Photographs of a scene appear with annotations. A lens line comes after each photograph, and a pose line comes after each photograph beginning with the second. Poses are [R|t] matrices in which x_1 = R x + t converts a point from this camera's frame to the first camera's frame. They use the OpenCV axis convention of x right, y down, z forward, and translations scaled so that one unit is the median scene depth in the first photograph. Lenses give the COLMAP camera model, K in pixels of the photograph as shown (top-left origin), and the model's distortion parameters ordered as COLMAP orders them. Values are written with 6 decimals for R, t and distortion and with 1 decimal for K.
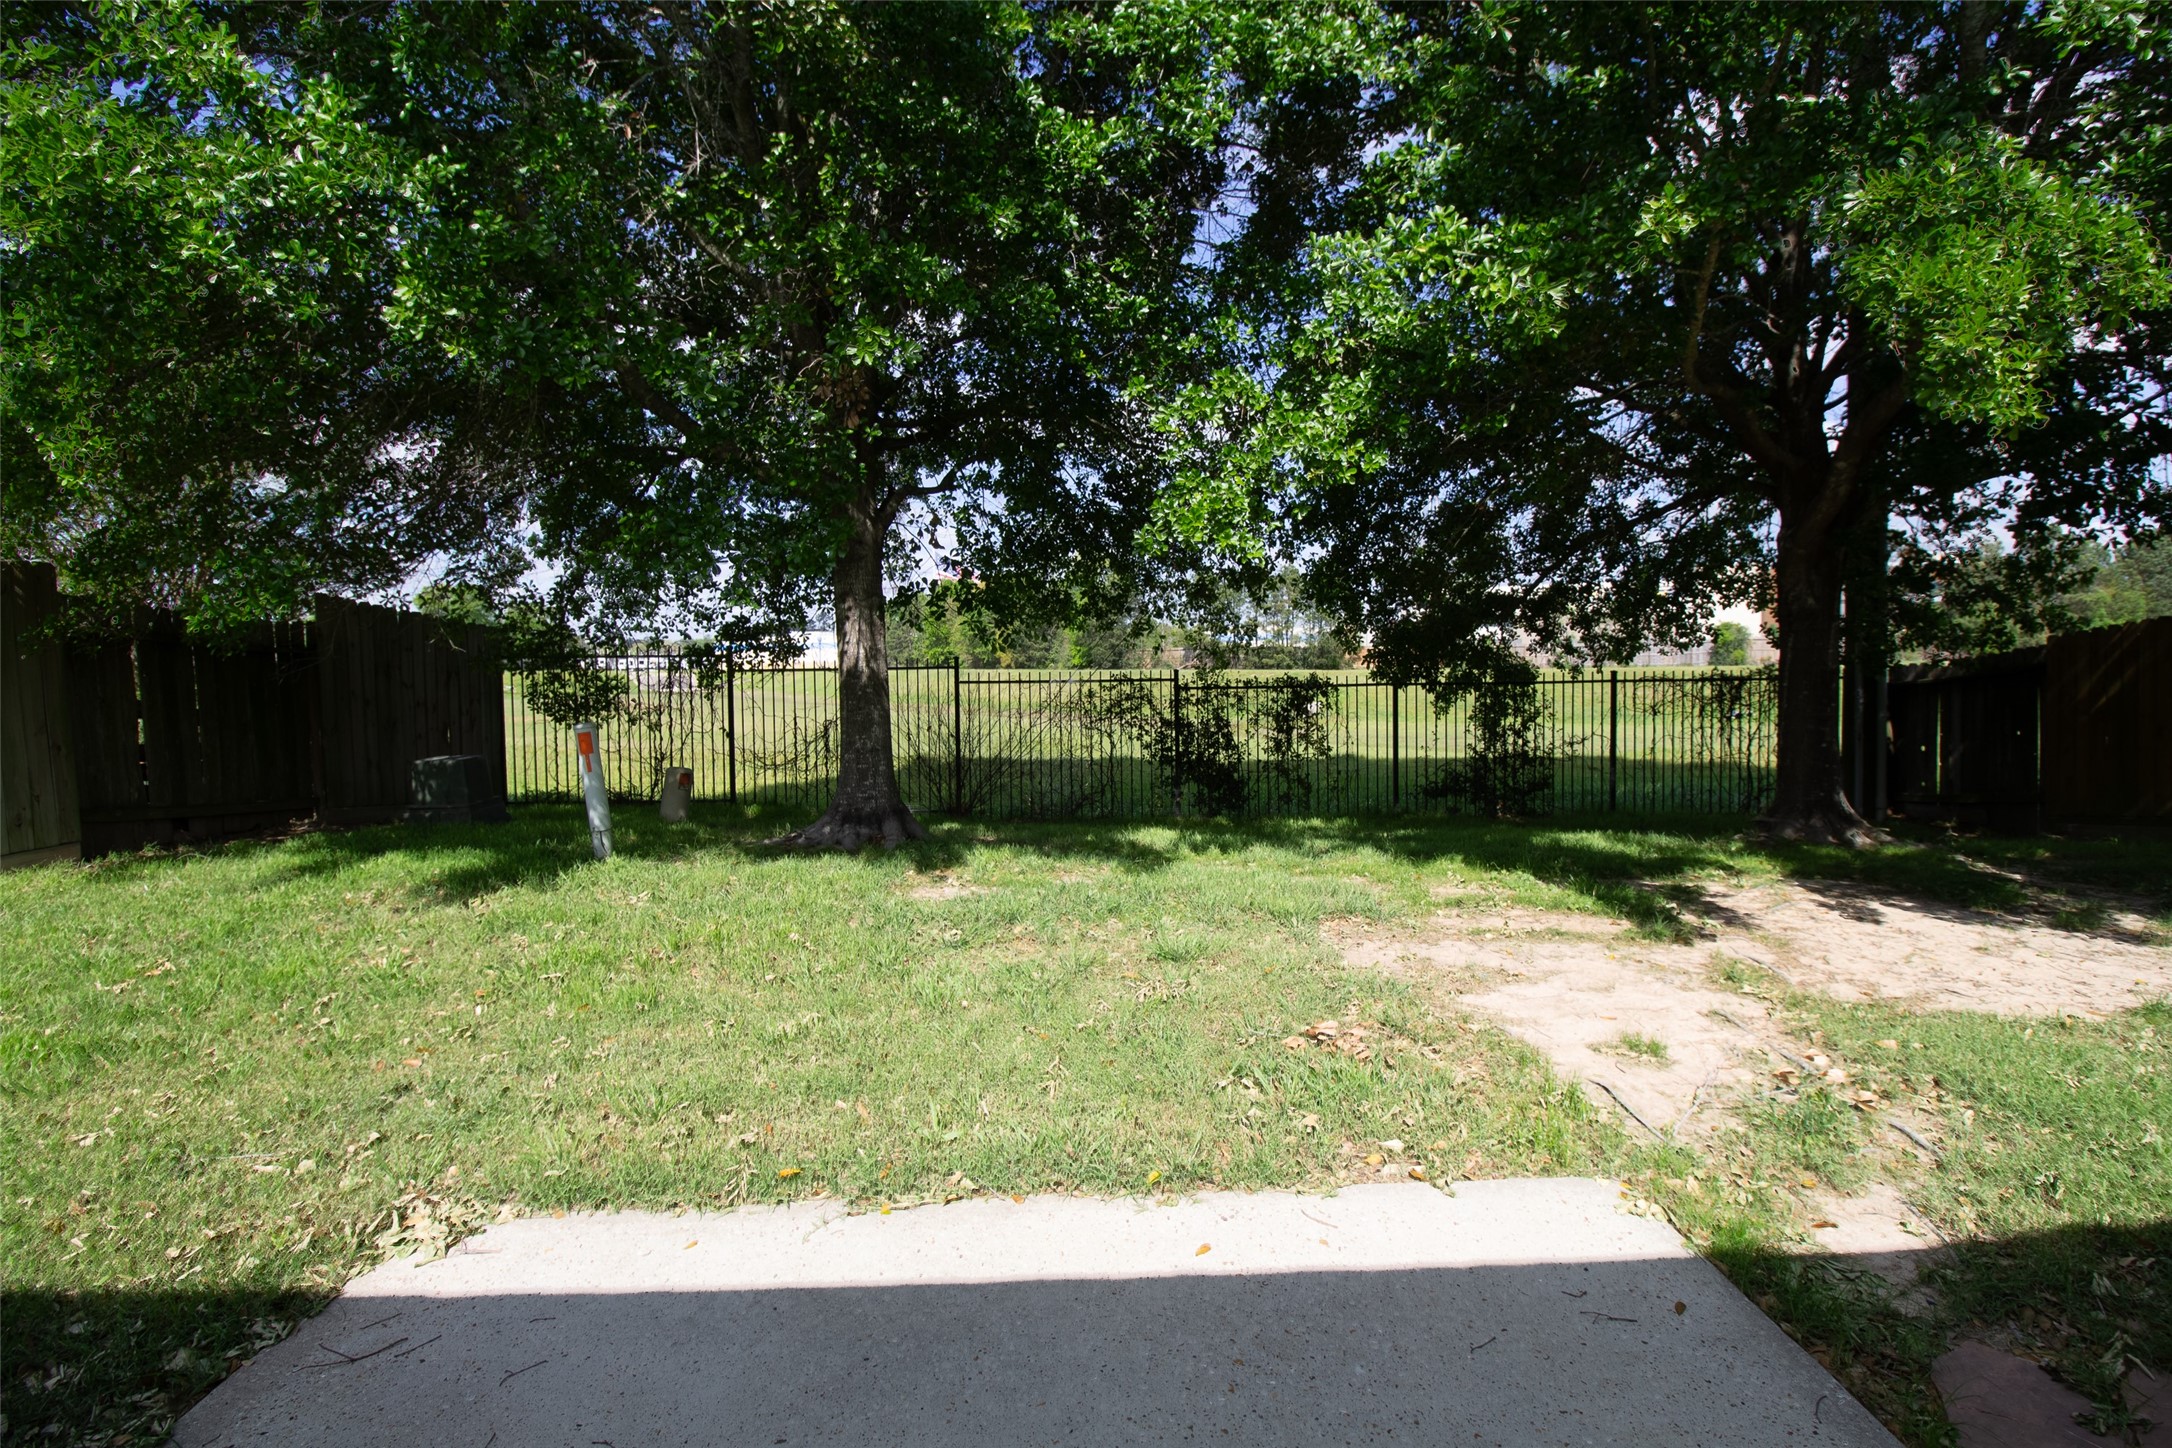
lens RADIAL K [[1005.8, 0, 1104.9], [0, 1005.8, 693.9], [0, 0, 1]] dist [0.002269, -0.013403]
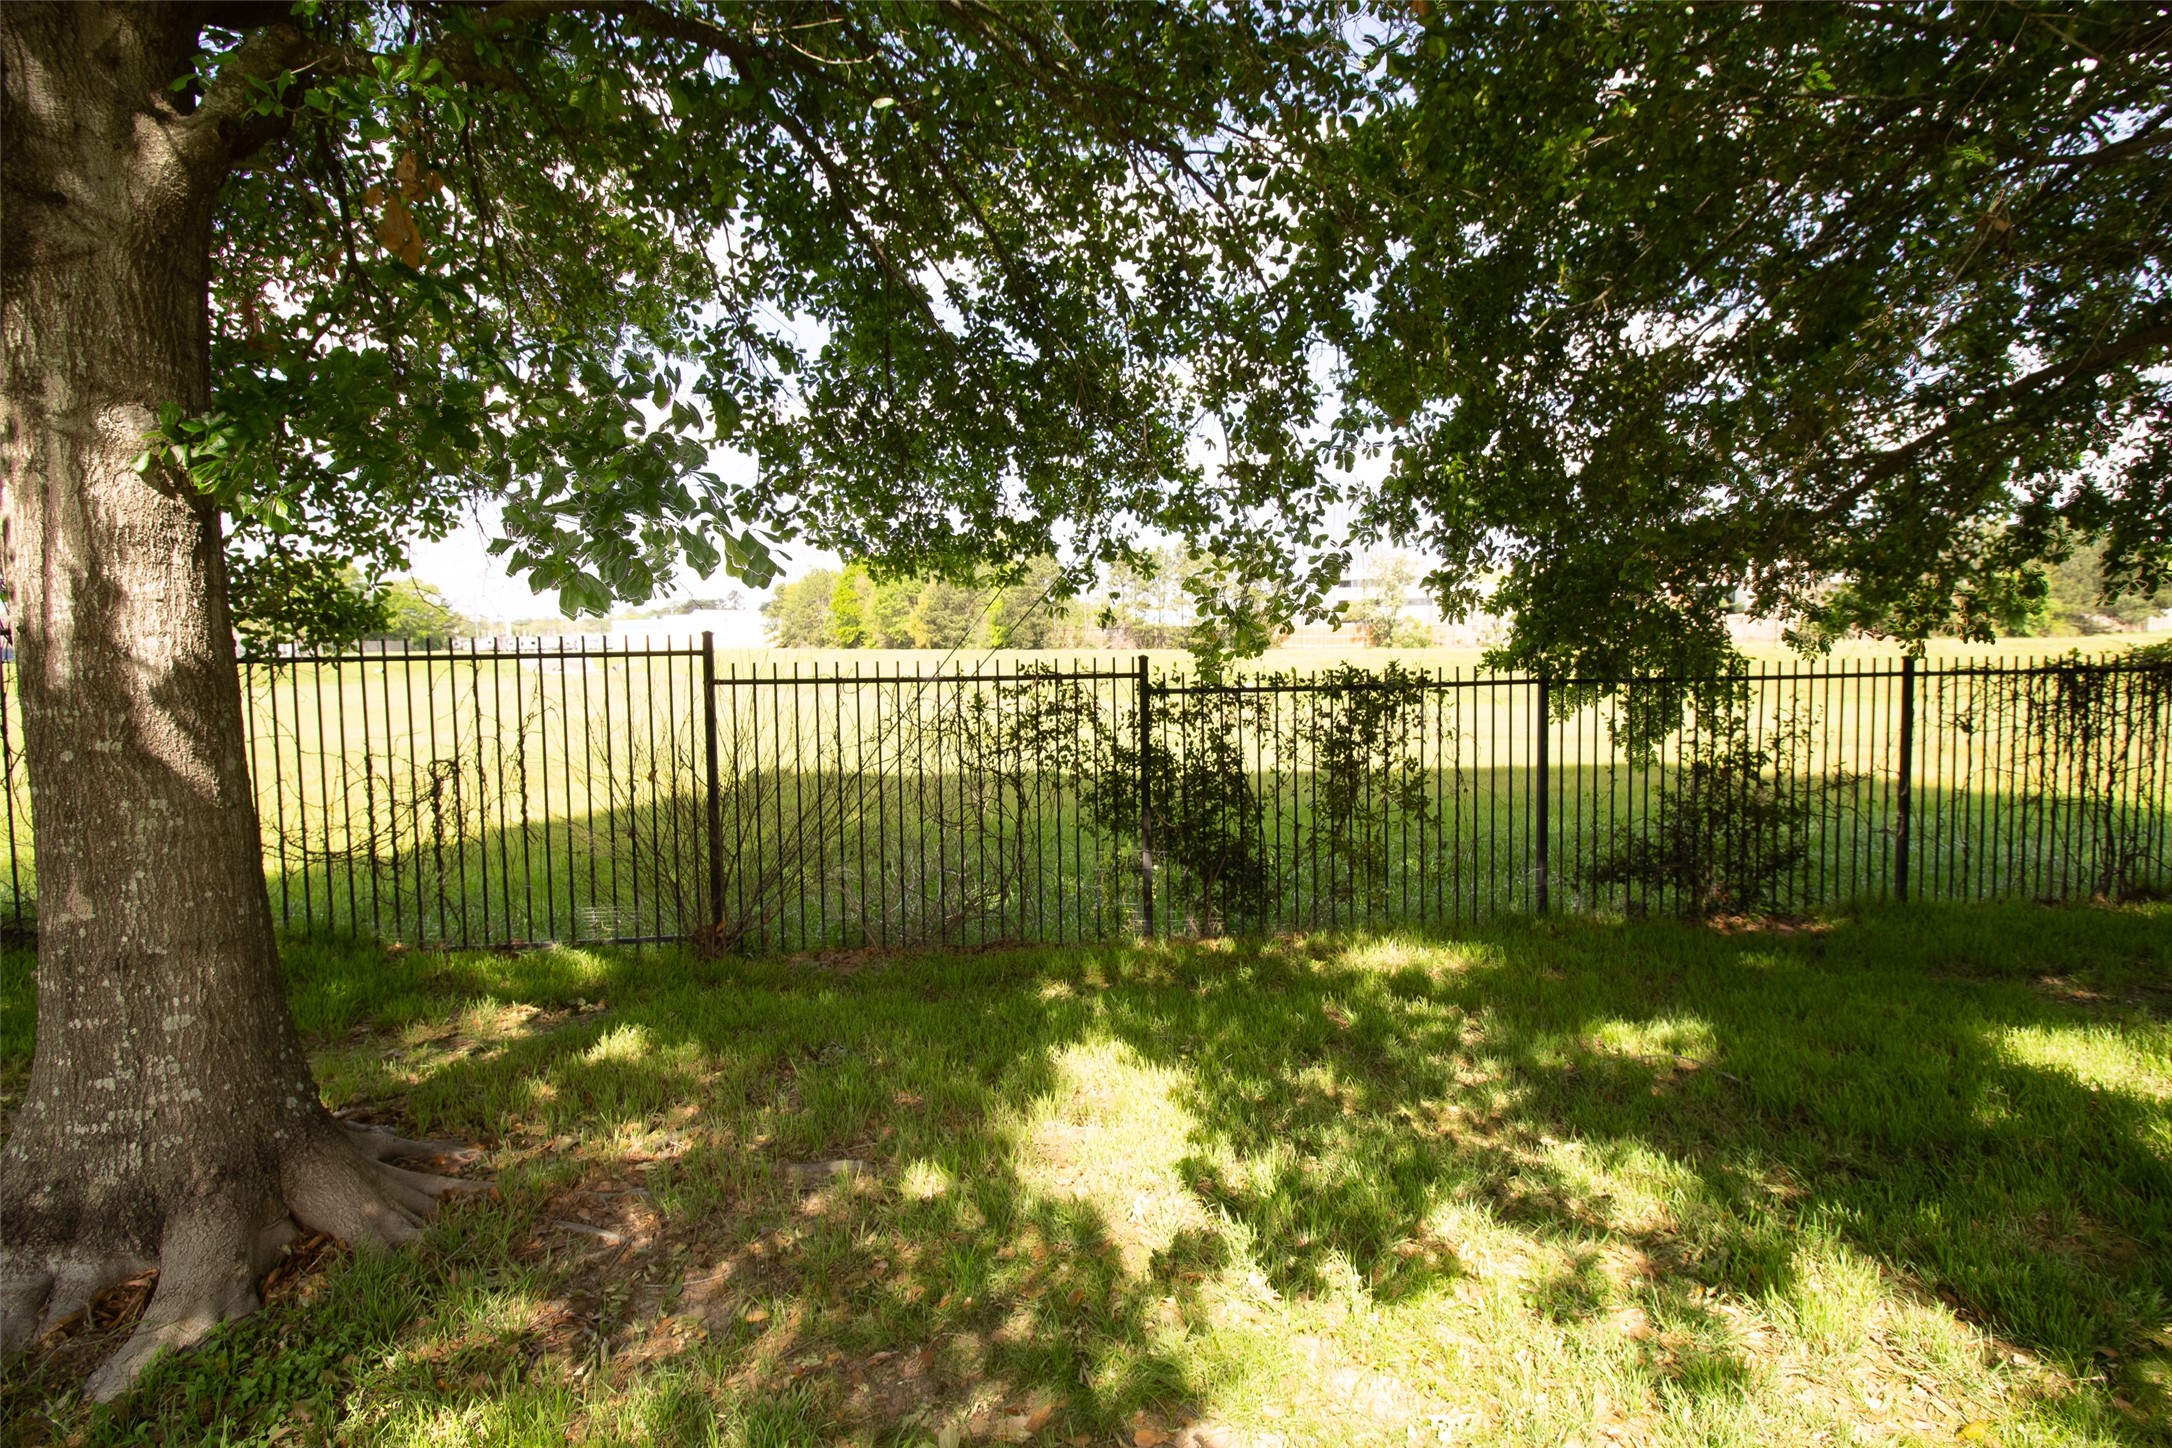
lens RADIAL K [[1005.8, 0, 1104.9], [0, 1005.8, 693.9], [0, 0, 1]] dist [0.002269, -0.013403]
pose [[0.996943, -0.005925, 0.077904, 0.010004], [0.004369, 0.999788, 0.020126, -0.014804], [-0.078007, -0.019724, 0.996758, 0.475983]]
